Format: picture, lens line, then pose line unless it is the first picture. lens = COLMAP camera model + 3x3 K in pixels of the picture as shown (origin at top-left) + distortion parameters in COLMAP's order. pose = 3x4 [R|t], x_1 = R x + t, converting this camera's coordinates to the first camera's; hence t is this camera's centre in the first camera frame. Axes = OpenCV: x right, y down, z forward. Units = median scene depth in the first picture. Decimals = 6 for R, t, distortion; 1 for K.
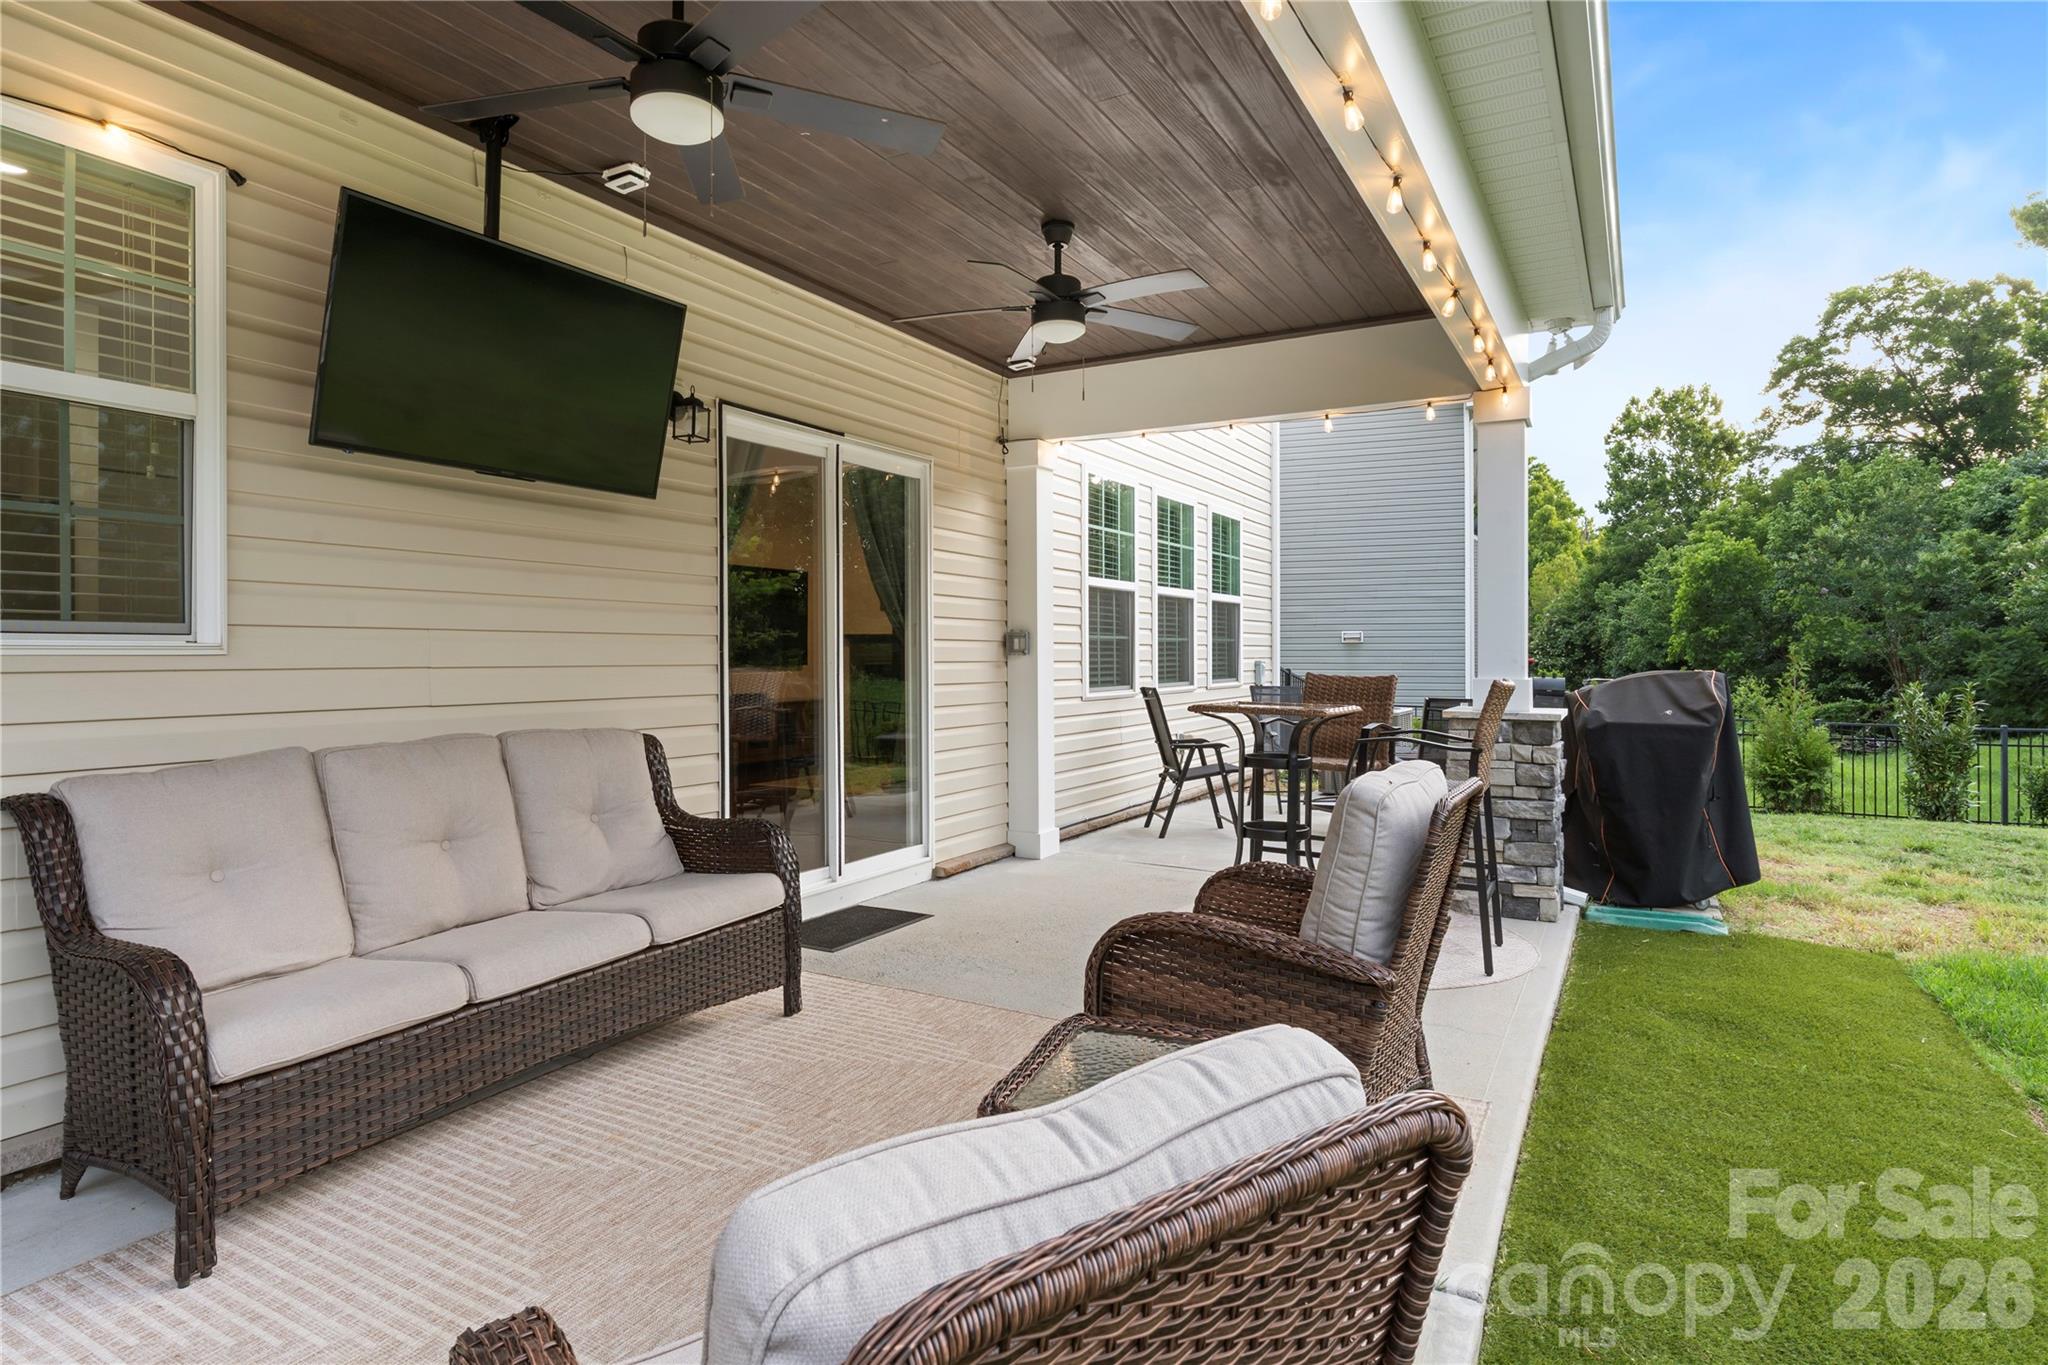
lens RADIAL K [[1133.6, 0, 1032.9], [0, 1133.6, 678.1], [0, 0, 1]] dist [-0.005101, 0.002115]
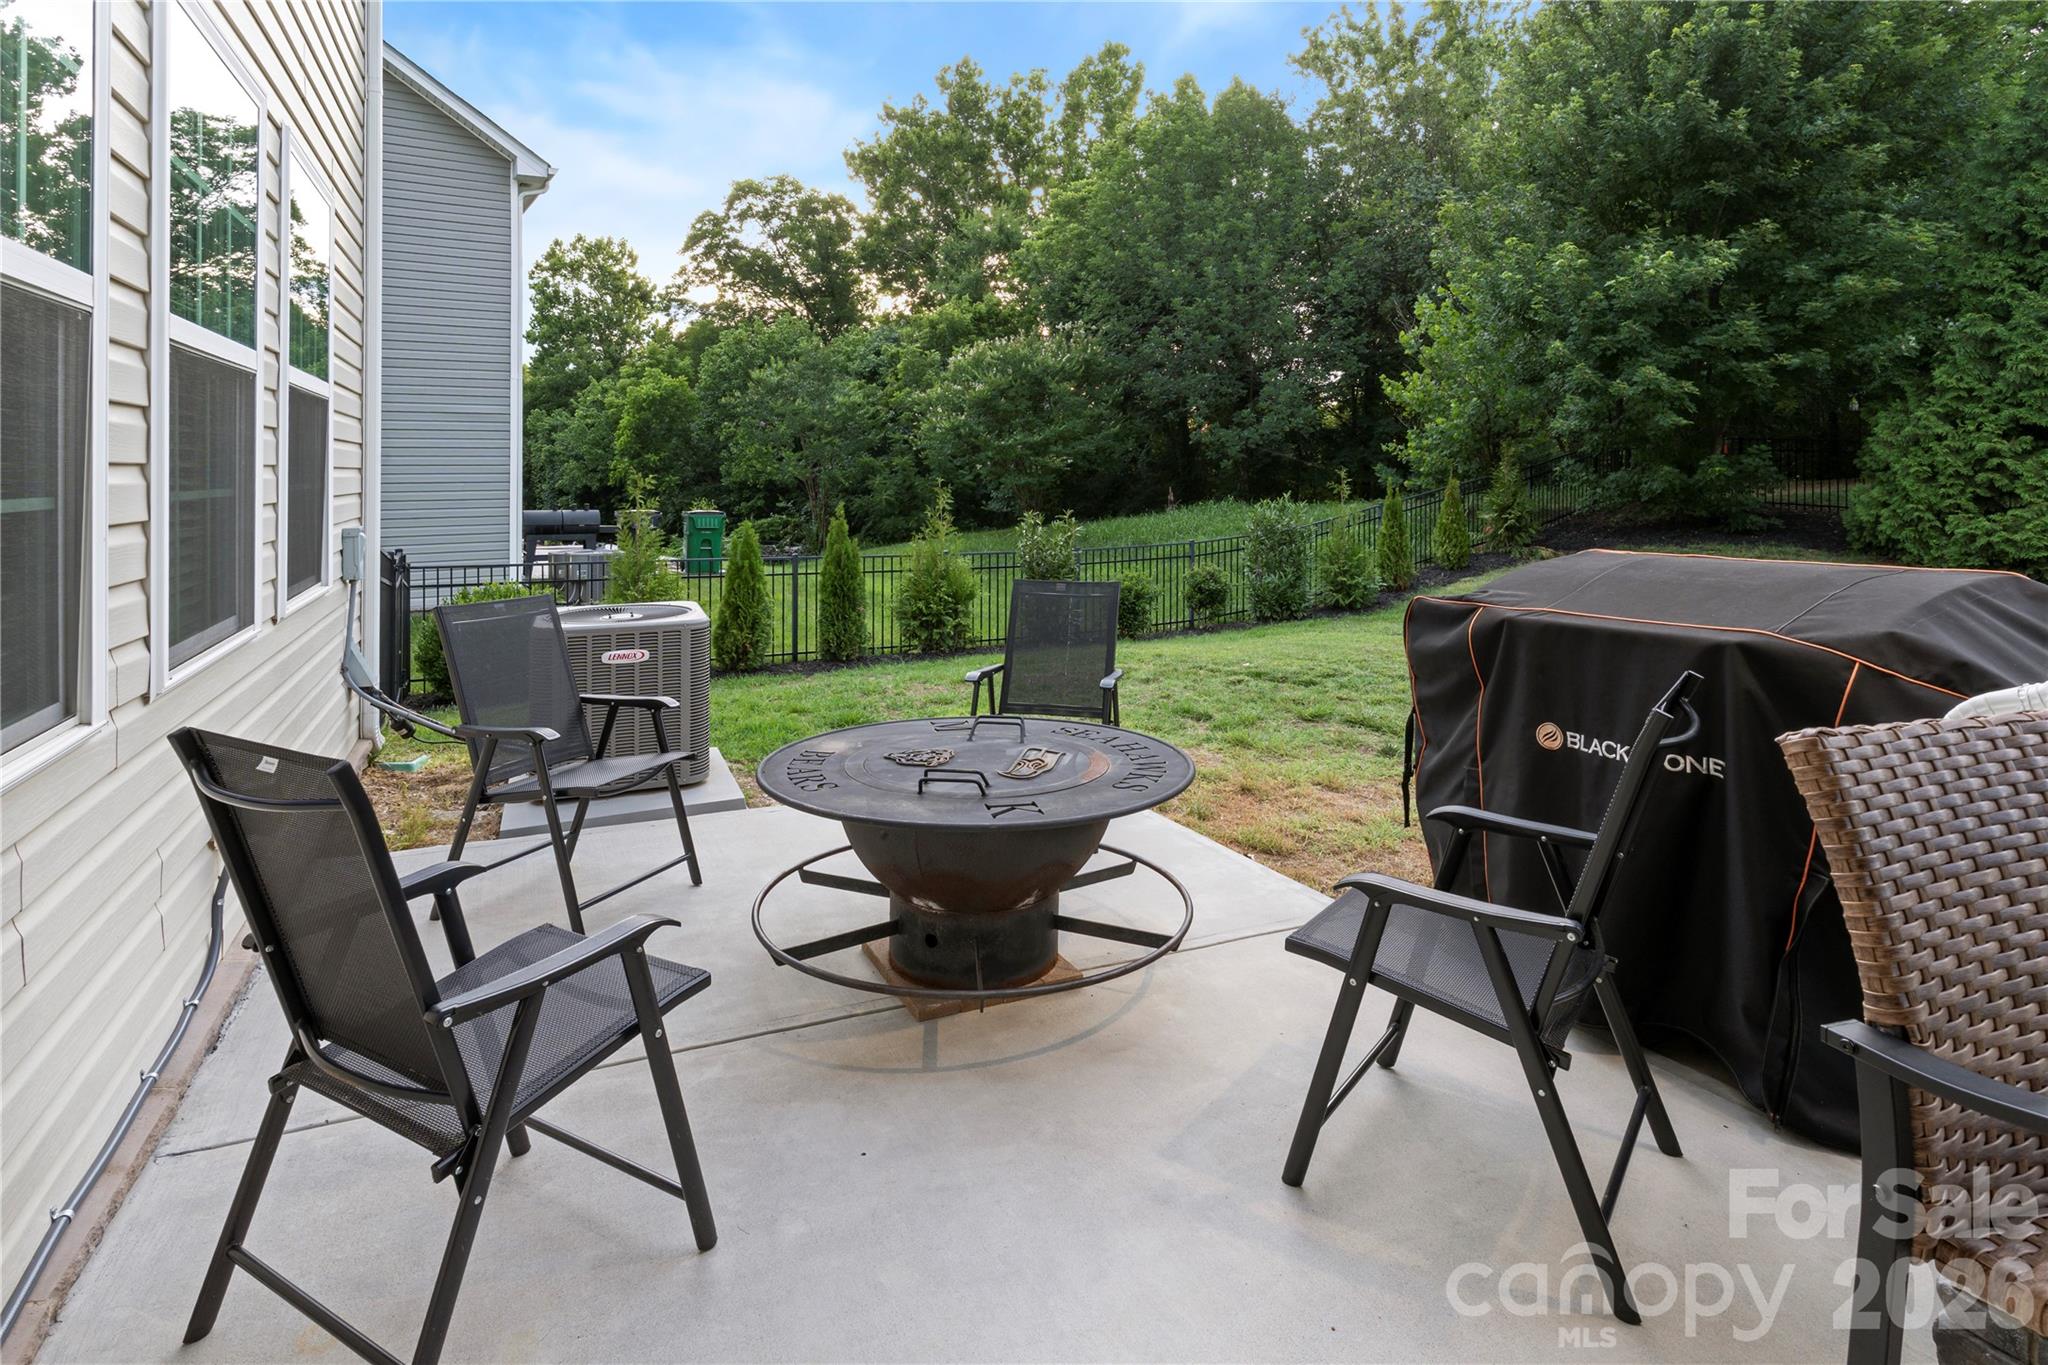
lens RADIAL K [[996.9, 0, 1062.8], [0, 996.9, 452.2], [0, 0, 1]] dist [0.004000, -0.000034]
pose [[0.547345, 0.010161, 0.836845, 0.003586], [0.027401, 0.999173, -0.030054, -0.005684], [-0.836458, 0.039380, 0.546614, 0.115498]]
